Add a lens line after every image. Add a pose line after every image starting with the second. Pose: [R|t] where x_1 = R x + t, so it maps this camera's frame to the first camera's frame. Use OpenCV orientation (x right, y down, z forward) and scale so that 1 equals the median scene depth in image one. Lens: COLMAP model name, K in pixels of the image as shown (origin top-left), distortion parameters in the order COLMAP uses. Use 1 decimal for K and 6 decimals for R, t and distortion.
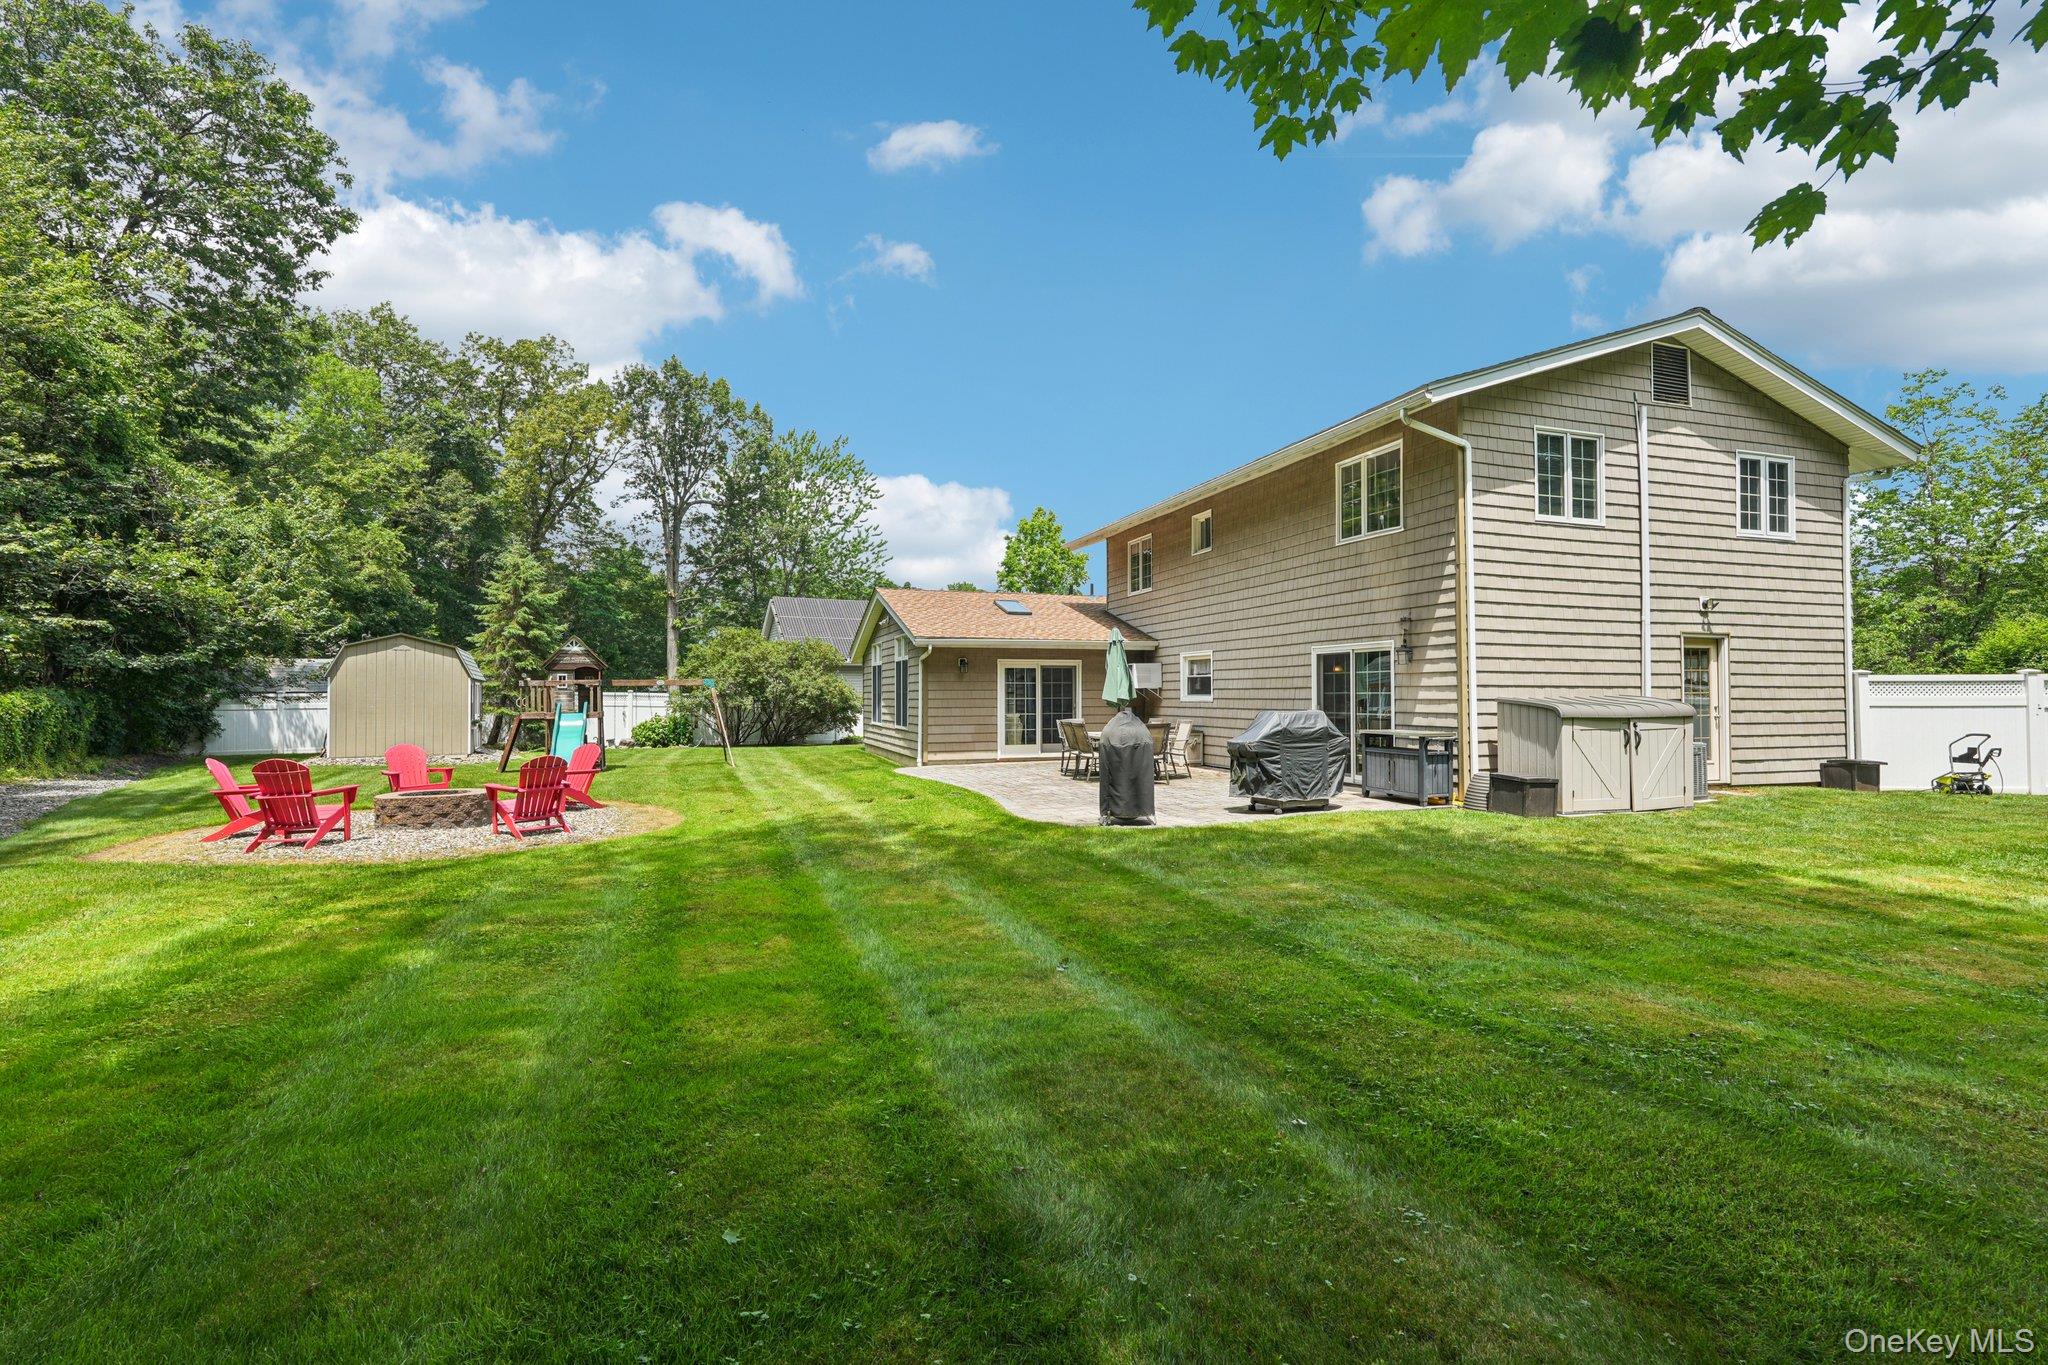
lens RADIAL K [[917.5, 0, 1020.6], [0, 917.5, 679.4], [0, 0, 1]] dist [-0.018291, 0.008534]
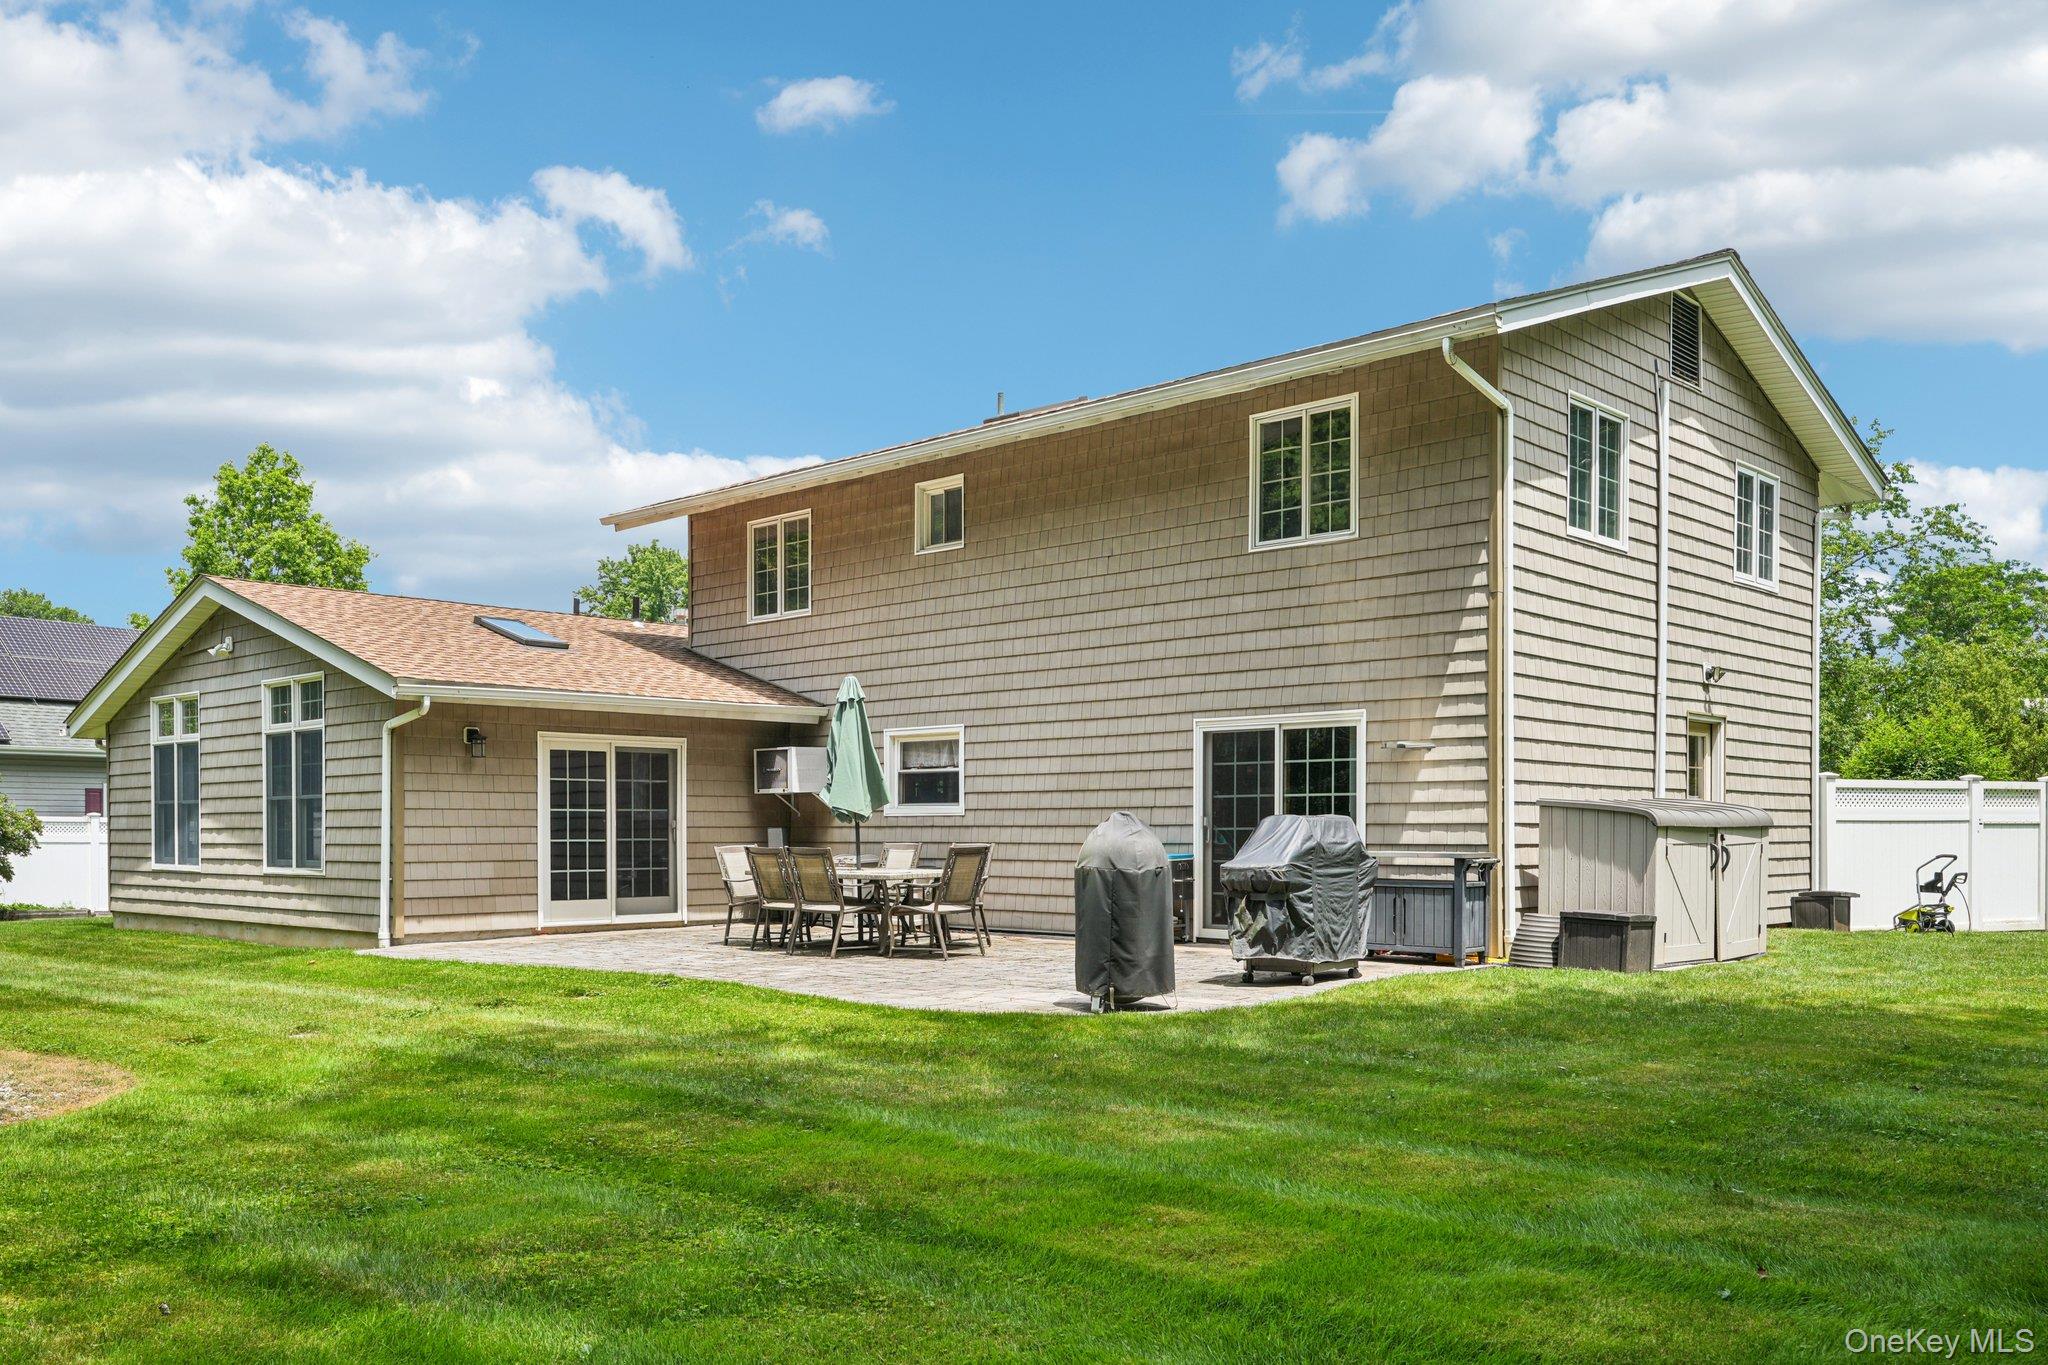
lens RADIAL K [[1689.1, 0, 998.8], [0, 1689.1, 835.5], [0, 0, 1]] dist [0.009658, -0.017283]
pose [[0.886480, 0.000169, 0.462767, -0.254917], [-0.008464, 0.999839, 0.015849, 0.019933], [-0.462690, -0.017967, 0.886338, 0.065501]]
